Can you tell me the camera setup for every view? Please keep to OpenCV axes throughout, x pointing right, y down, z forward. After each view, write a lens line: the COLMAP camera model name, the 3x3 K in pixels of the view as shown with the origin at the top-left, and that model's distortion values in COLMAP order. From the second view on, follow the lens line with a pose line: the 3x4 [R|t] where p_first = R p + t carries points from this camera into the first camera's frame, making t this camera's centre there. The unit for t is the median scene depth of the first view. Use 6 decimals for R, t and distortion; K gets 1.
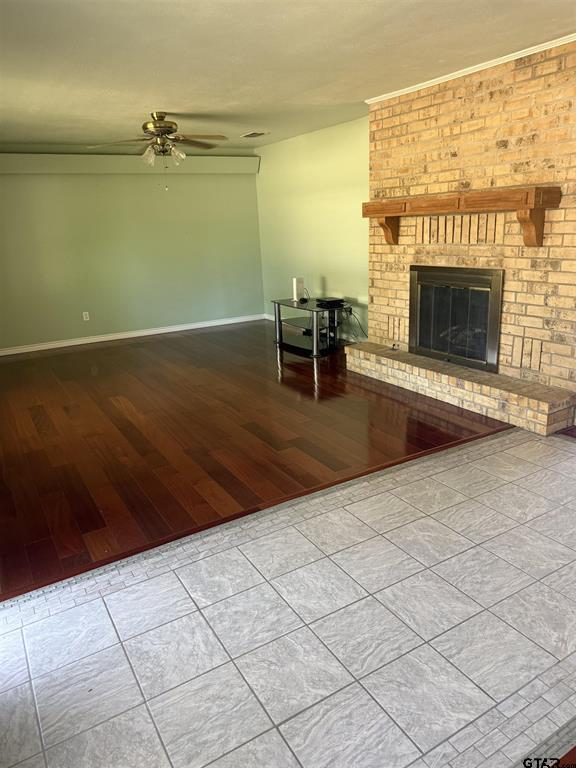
lens RADIAL K [[548.0, 0, 285.5], [0, 548.0, 380.7], [0, 0, 1]] dist [0.068964, -0.078188]
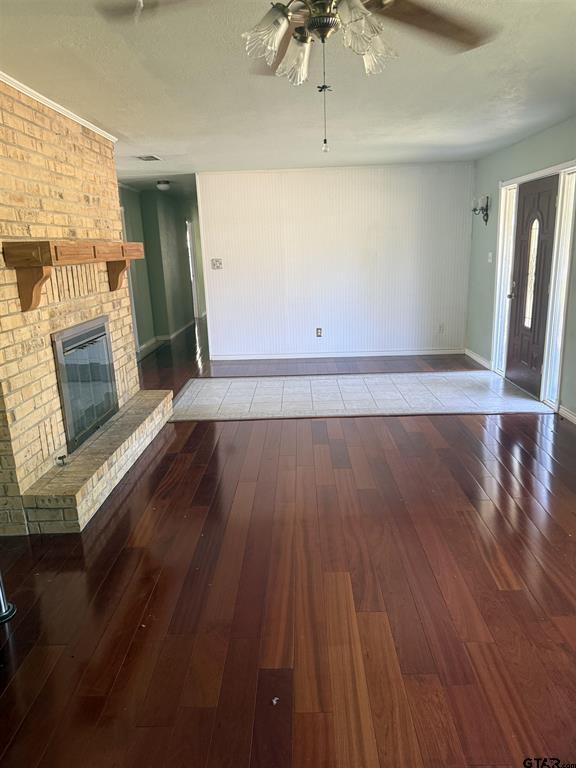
lens RADIAL K [[548.0, 0, 290.0], [0, 548.0, 389.2], [0, 0, 1]] dist [0.068964, -0.078188]
pose [[-0.849972, -0.050470, 0.524405, -0.418796], [0.224575, 0.865721, 0.447317, -0.411413], [-0.476564, 0.497976, -0.724505, 1.452844]]
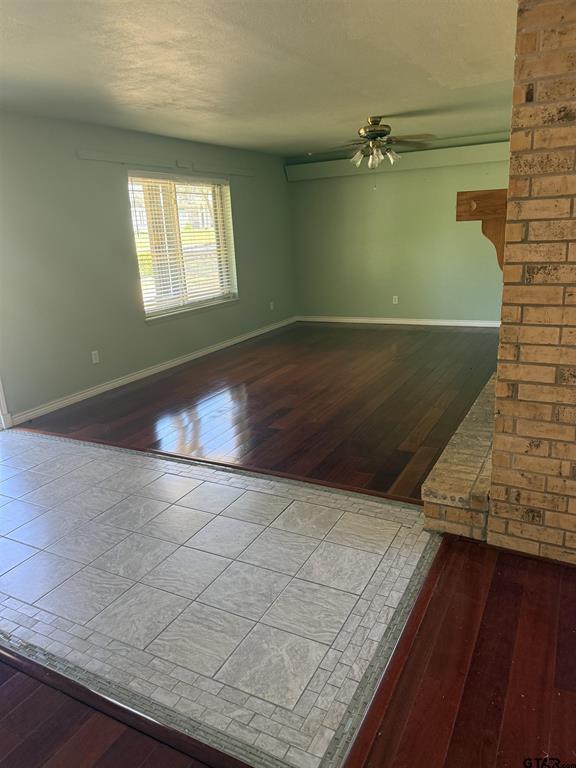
lens RADIAL K [[548.0, 0, 289.6], [0, 548.0, 385.0], [0, 0, 1]] dist [0.068964, -0.078188]
pose [[0.546799, 0.266430, -0.793742, 0.712849], [-0.232309, 0.959074, 0.161892, -0.130001], [0.804390, 0.095871, 0.586315, 0.306465]]
